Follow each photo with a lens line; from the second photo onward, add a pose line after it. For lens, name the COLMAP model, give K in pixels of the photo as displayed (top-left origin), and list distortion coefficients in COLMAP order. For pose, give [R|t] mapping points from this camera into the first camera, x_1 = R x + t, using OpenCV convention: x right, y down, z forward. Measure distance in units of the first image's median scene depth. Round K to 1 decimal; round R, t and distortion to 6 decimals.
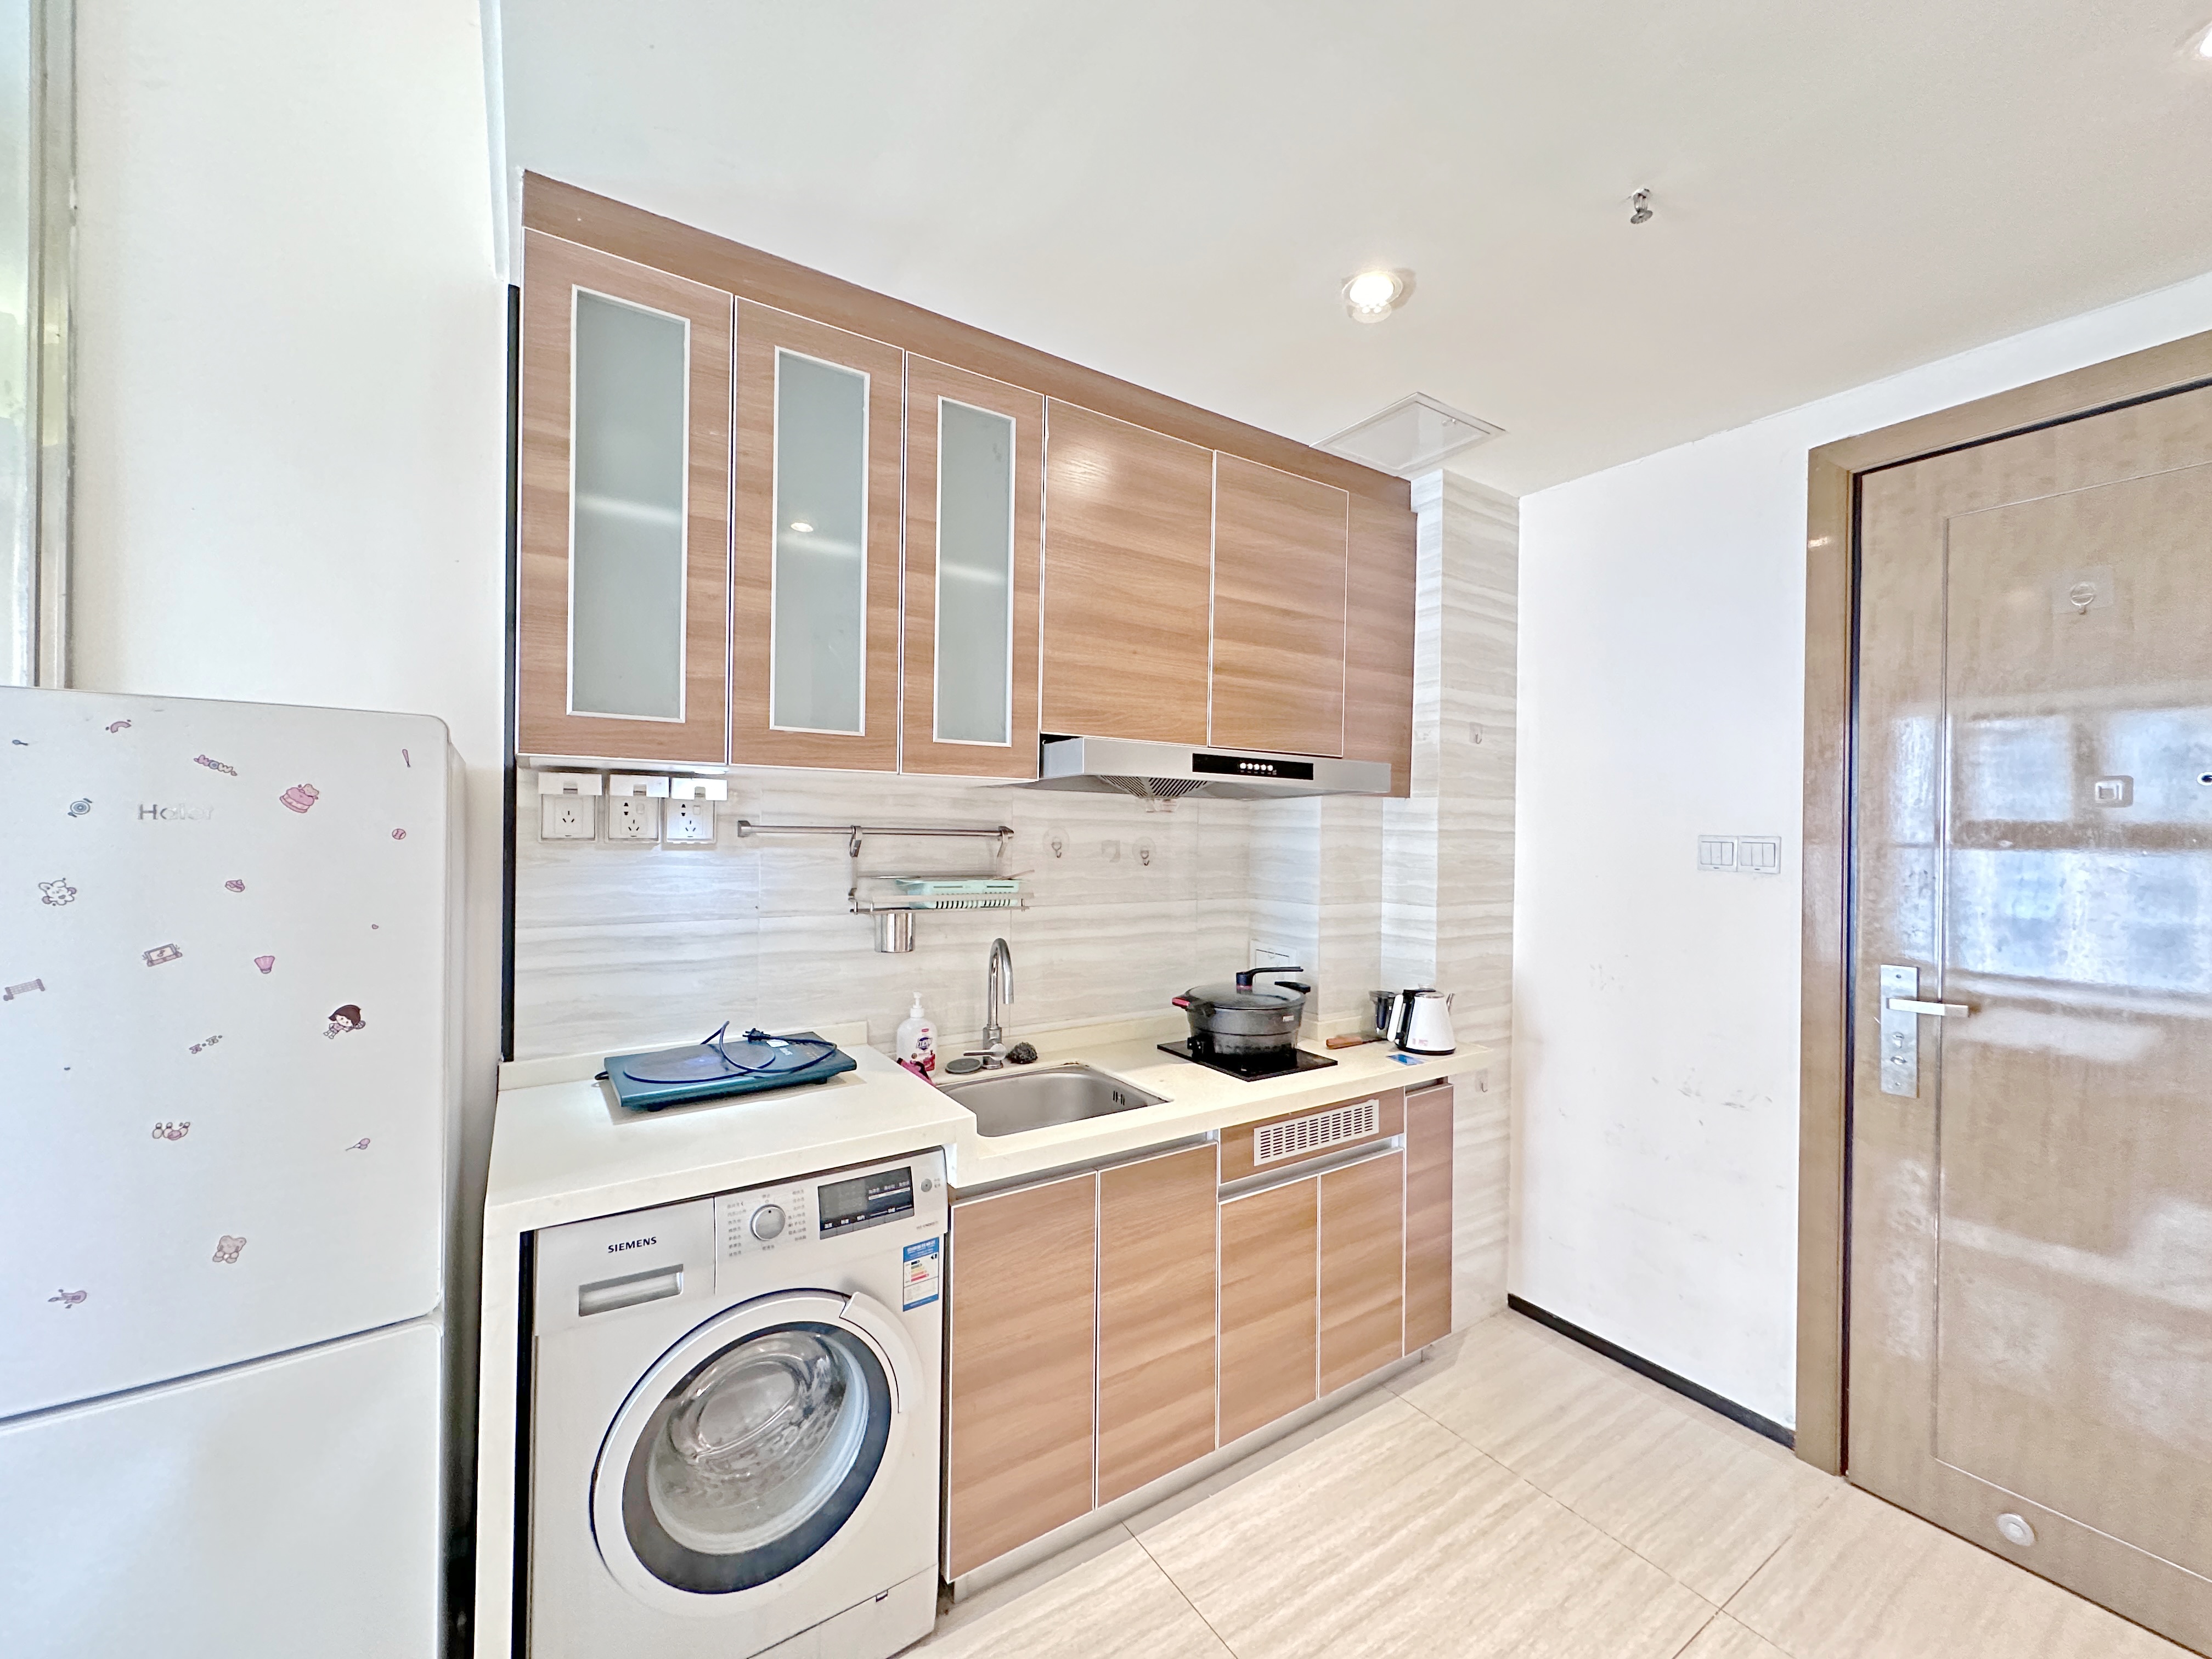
lens RADIAL K [[886.1, 0, 1106.0], [0, 886.1, 829.5], [0, 0, 1]] dist [0.002384, 0.000041]
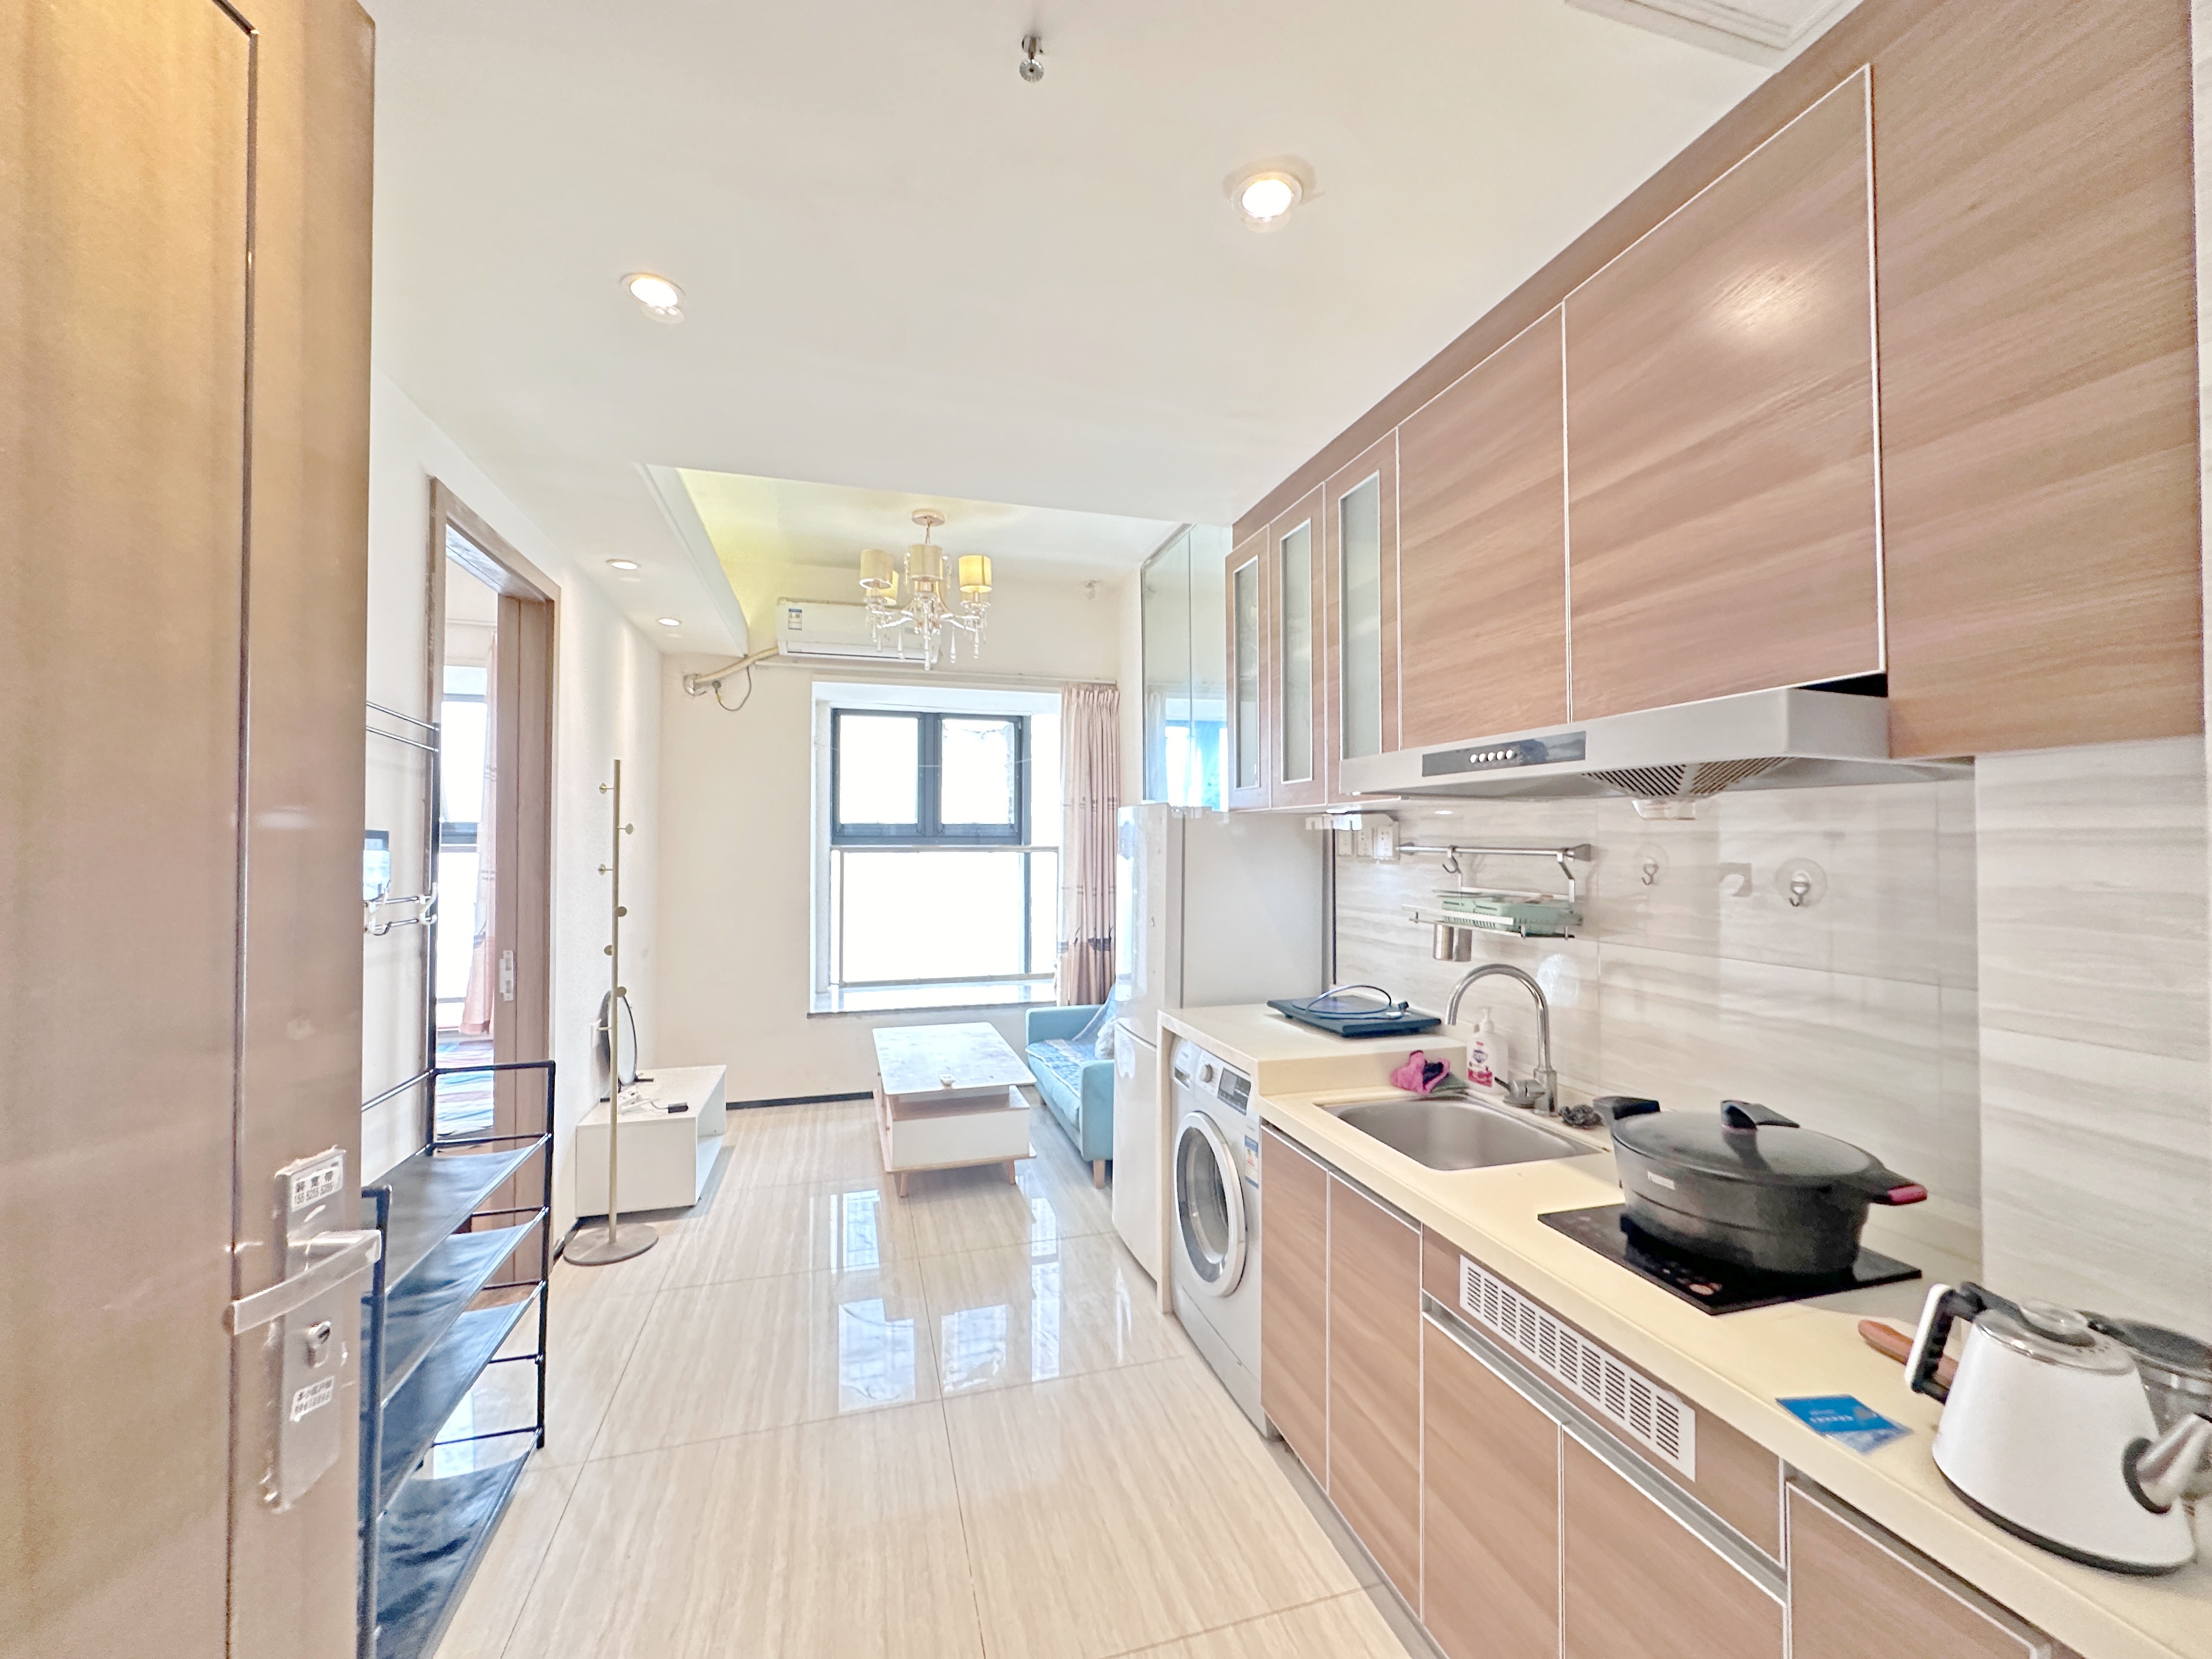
lens RADIAL K [[886.1, 0, 1106.0], [0, 886.1, 829.5], [0, 0, 1]] dist [0.002384, 0.000041]
pose [[-0.298312, -0.028703, -0.954037, 0.896159], [-0.004479, 0.999579, -0.028672, 0.009280], [0.954458, -0.004280, -0.298315, 0.875997]]
